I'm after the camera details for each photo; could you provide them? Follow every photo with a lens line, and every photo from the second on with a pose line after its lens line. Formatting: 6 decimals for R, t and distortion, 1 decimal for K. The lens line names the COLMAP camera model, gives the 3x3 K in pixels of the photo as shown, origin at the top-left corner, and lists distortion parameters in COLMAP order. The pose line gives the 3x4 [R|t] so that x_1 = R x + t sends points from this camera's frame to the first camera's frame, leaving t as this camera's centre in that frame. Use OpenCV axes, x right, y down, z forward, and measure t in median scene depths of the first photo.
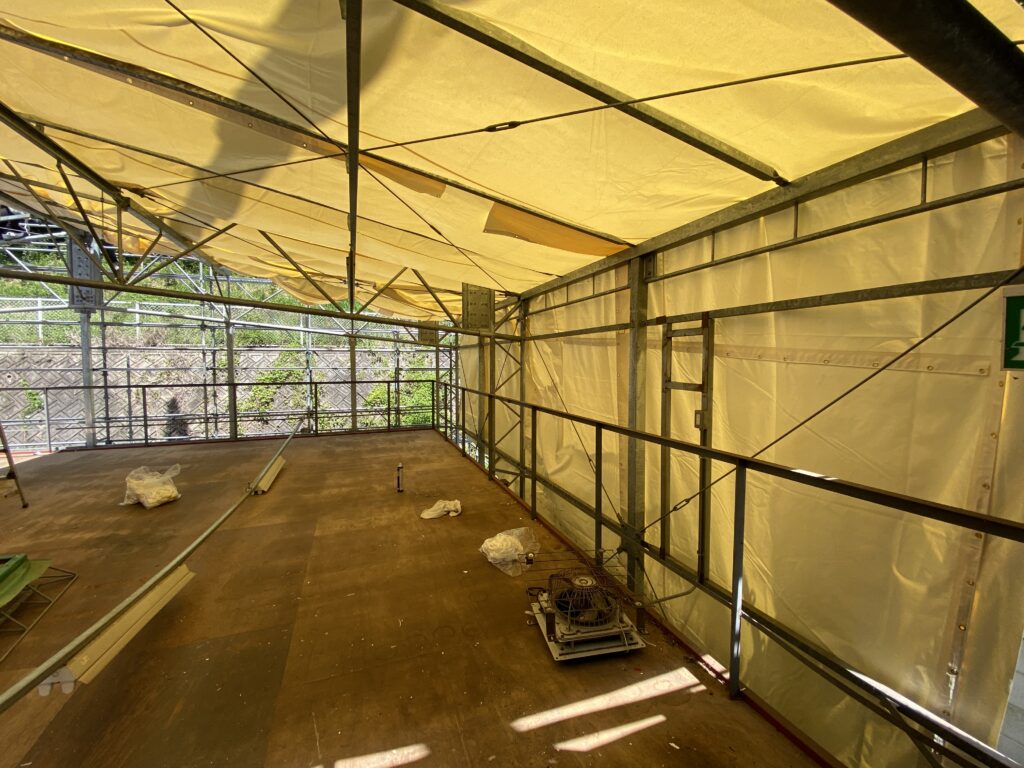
lens RADIAL K [[407.5, 0, 513.6], [0, 407.5, 380.6], [0, 0, 1]] dist [0.015337, -0.018853]
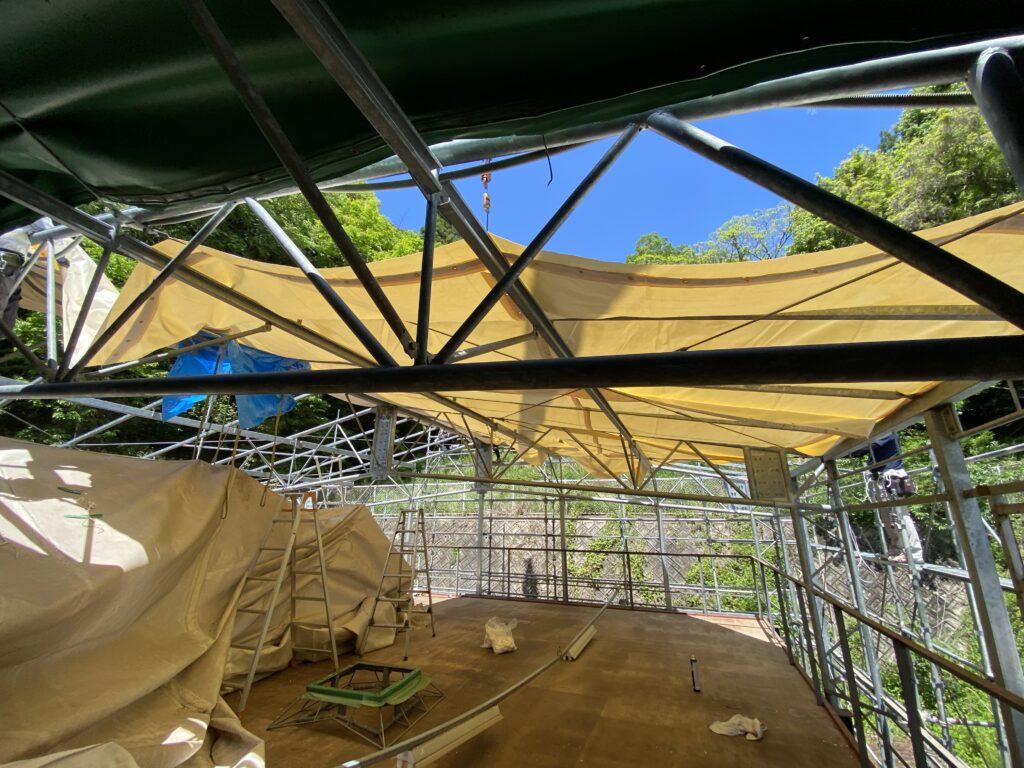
lens RADIAL K [[412.1, 0, 514.7], [0, 412.1, 384.0], [0, 0, 1]] dist [0.026168, -0.020223]
pose [[0.725413, -0.216569, -0.653356, 0.179724], [-0.039102, 0.934713, -0.353245, -0.021759], [0.687202, 0.281796, 0.669585, -0.077313]]
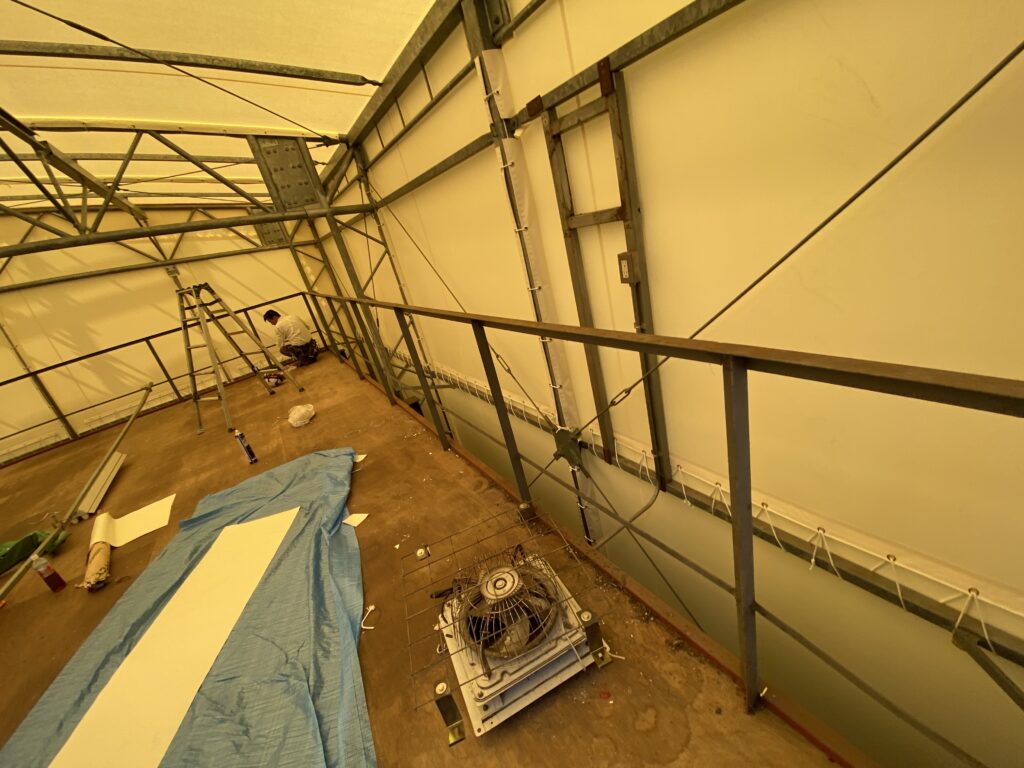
lens RADIAL K [[412.1, 0, 514.7], [0, 412.1, 384.0], [0, 0, 1]] dist [0.026168, -0.020223]
pose [[0.949618, -0.294132, 0.108222, 0.102956], [0.246188, 0.913746, 0.323201, 0.006437], [-0.193951, -0.280274, 0.940122, 0.233077]]
